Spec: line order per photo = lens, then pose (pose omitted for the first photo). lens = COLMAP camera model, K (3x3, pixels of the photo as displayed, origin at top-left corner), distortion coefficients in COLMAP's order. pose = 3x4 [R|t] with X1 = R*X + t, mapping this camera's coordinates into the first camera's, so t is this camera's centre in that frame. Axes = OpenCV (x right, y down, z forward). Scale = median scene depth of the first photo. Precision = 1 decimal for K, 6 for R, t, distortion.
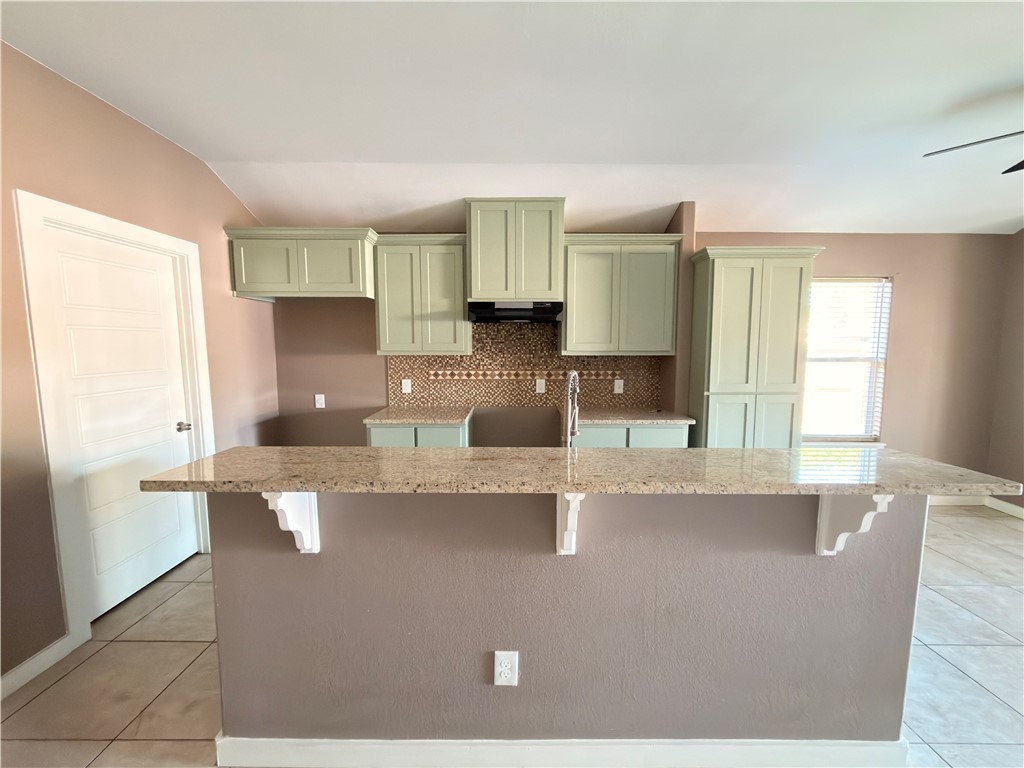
lens RADIAL K [[405.5, 0, 512.0], [0, 405.5, 384.0], [0, 0, 1]] dist [-0.000412, 0.000043]
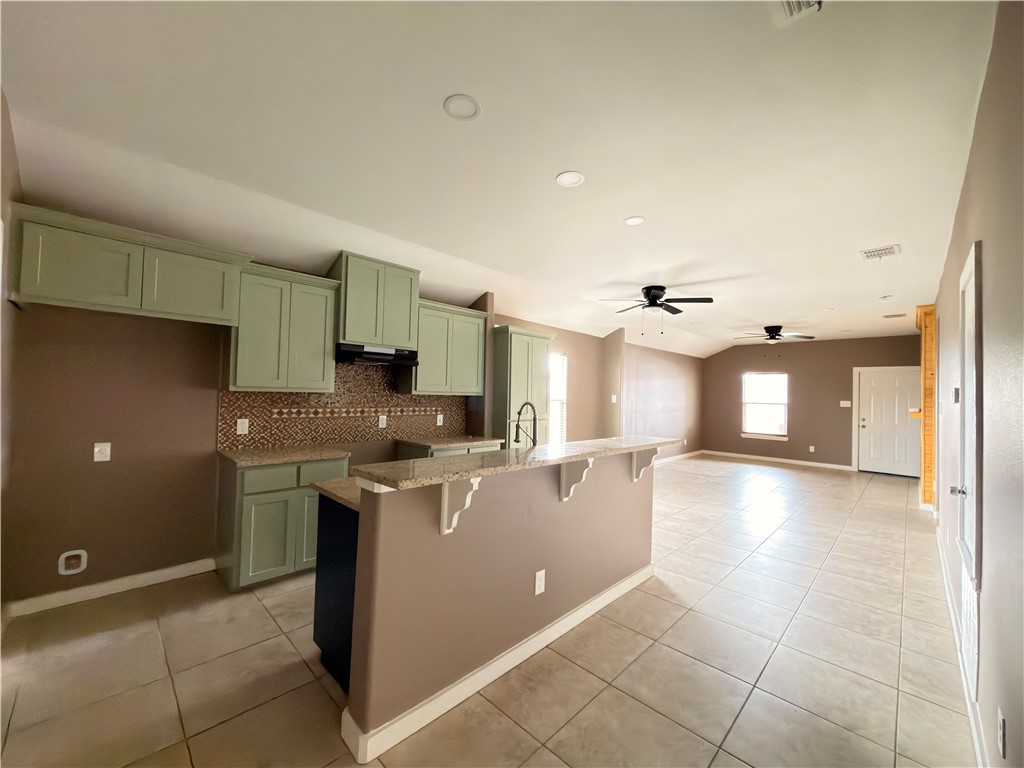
lens RADIAL K [[405.5, 0, 512.0], [0, 405.5, 384.0], [0, 0, 1]] dist [-0.000412, 0.000043]
pose [[0.701385, 0.033867, 0.711977, -0.483564], [0.045505, 0.994705, -0.092144, 0.021386], [-0.711328, 0.097027, 0.696131, -0.048935]]
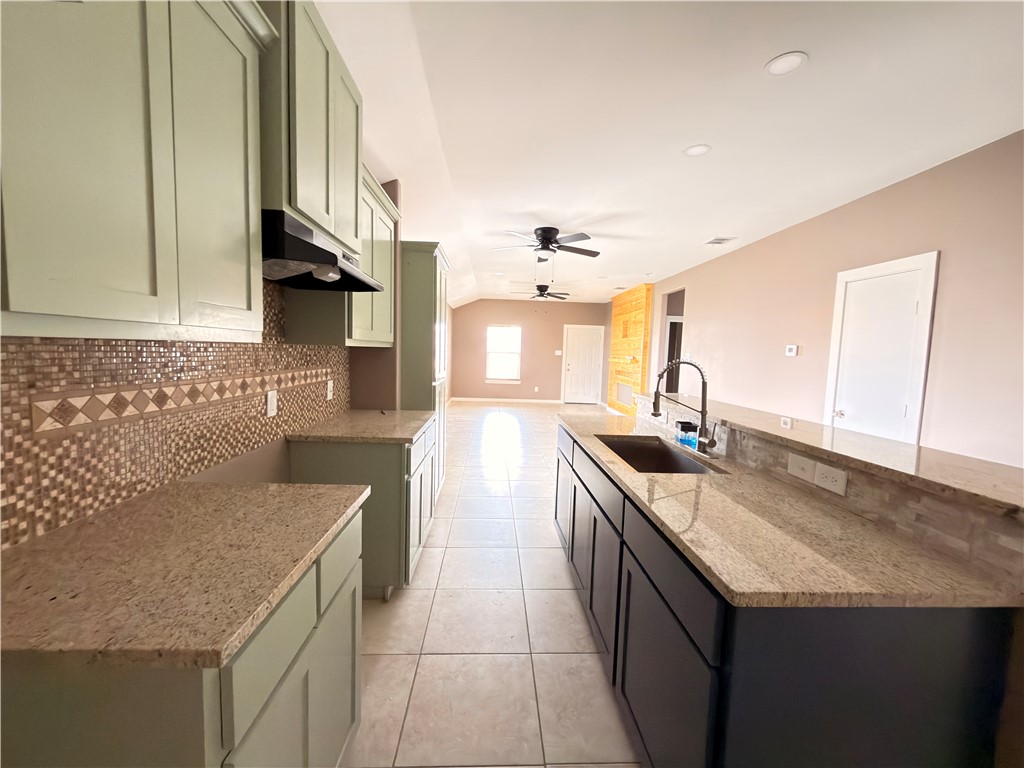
lens RADIAL K [[405.5, 0, 512.0], [0, 405.5, 384.0], [0, 0, 1]] dist [-0.000412, 0.000043]
pose [[-0.047165, -0.083312, 0.995407, -0.471131], [0.066347, 0.994054, 0.086343, -0.045286], [-0.996681, 0.070115, -0.041357, 0.709718]]
